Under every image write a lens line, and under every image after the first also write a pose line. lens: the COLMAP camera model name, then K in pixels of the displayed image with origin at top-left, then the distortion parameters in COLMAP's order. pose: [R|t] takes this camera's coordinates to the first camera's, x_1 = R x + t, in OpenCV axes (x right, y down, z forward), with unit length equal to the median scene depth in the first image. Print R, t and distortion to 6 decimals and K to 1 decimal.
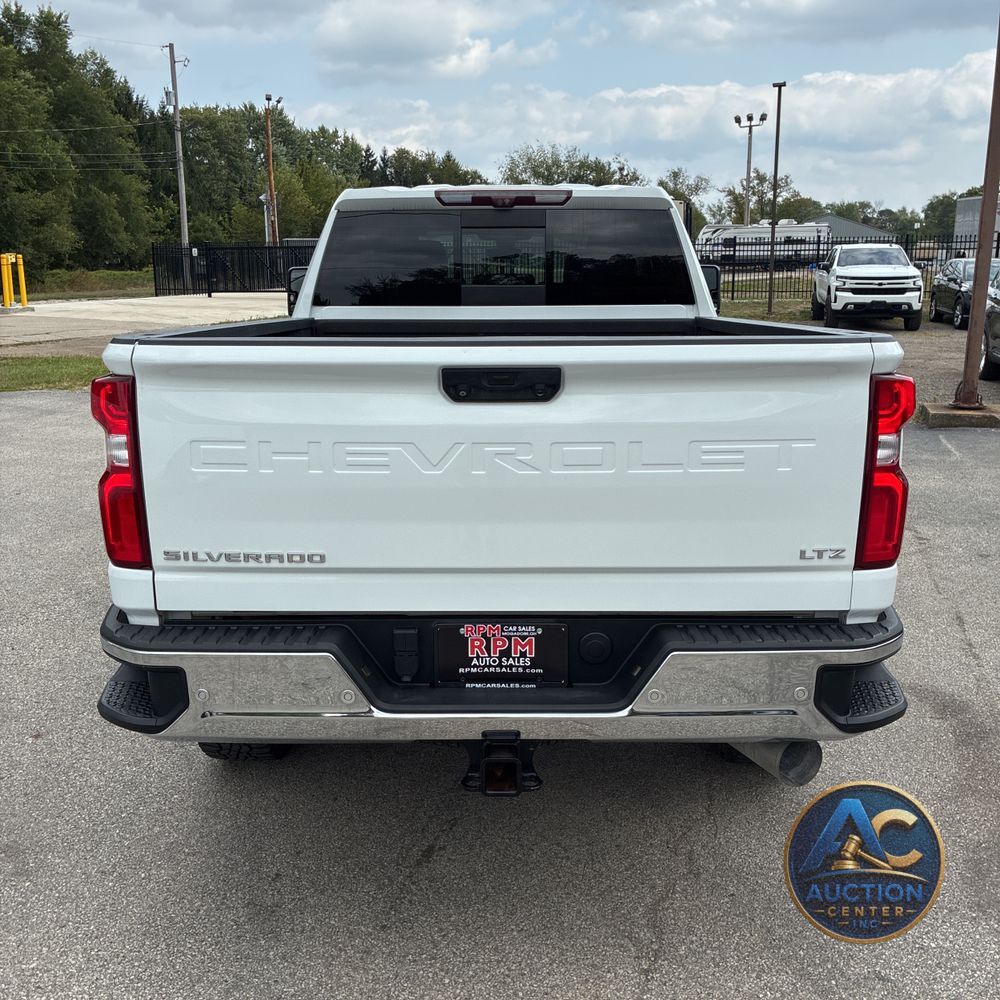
lens RADIAL K [[998.9, 0, 499.0], [0, 998.9, 517.4], [0, 0, 1]] dist [0.004316, 0.008837]
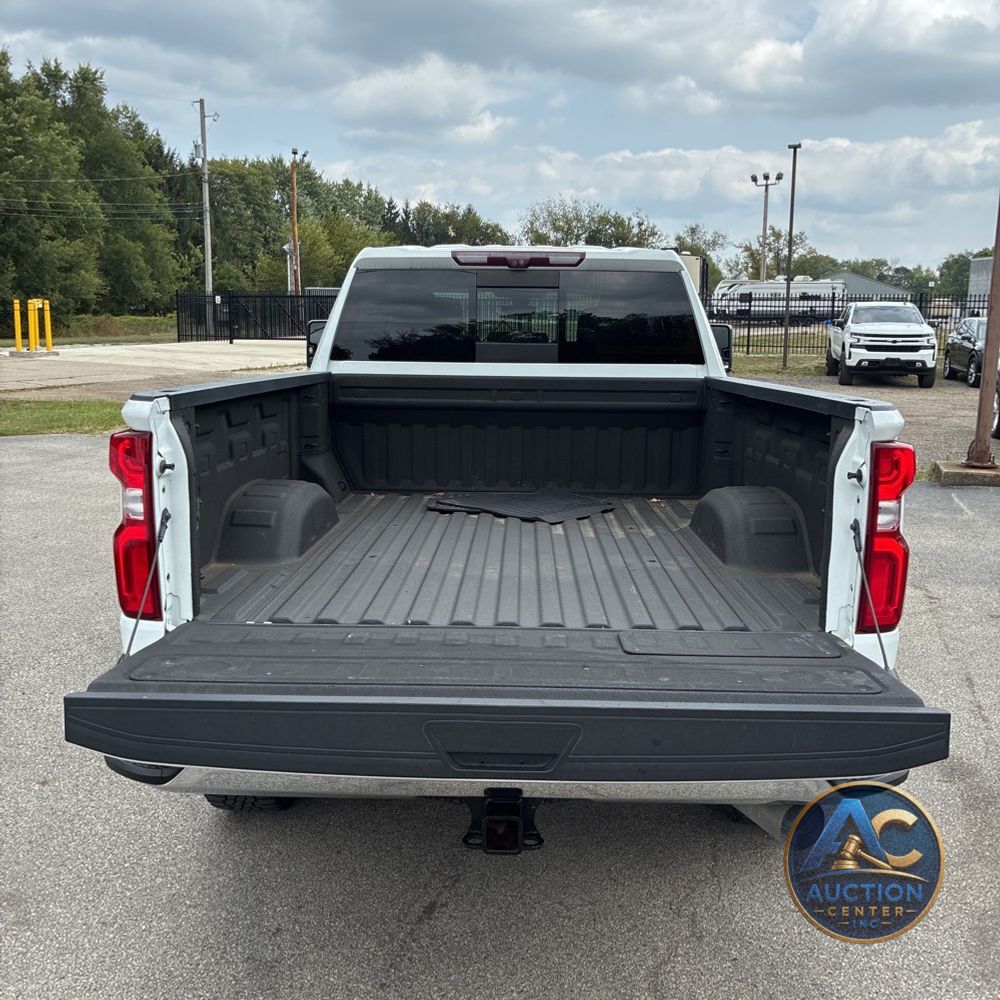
lens RADIAL K [[997.7, 0, 504.5], [0, 997.7, 514.4], [0, 0, 1]] dist [0.012903, -0.012463]
pose [[0.999817, 0.016357, -0.009901, 0.004654], [-0.016841, 0.998562, -0.050892, -0.005511], [0.009054, 0.051049, 0.998655, -0.009493]]
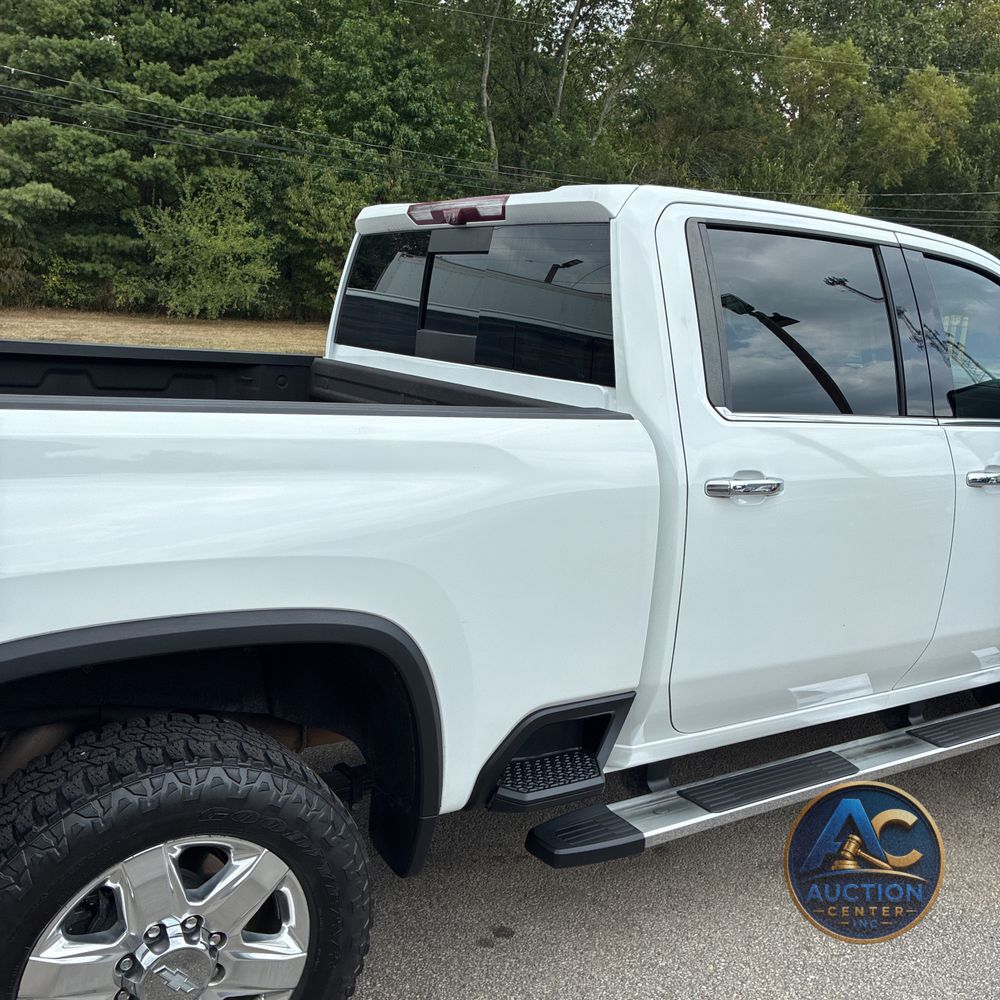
lens RADIAL K [[1017.3, 0, 498.7], [0, 1017.3, 504.2], [0, 0, 1]] dist [-0.008826, 0.030079]
pose [[0.560388, 0.192498, -0.805550, 0.641830], [-0.253137, 0.965882, 0.054715, -0.167273], [0.788598, 0.173253, 0.589997, 0.636675]]
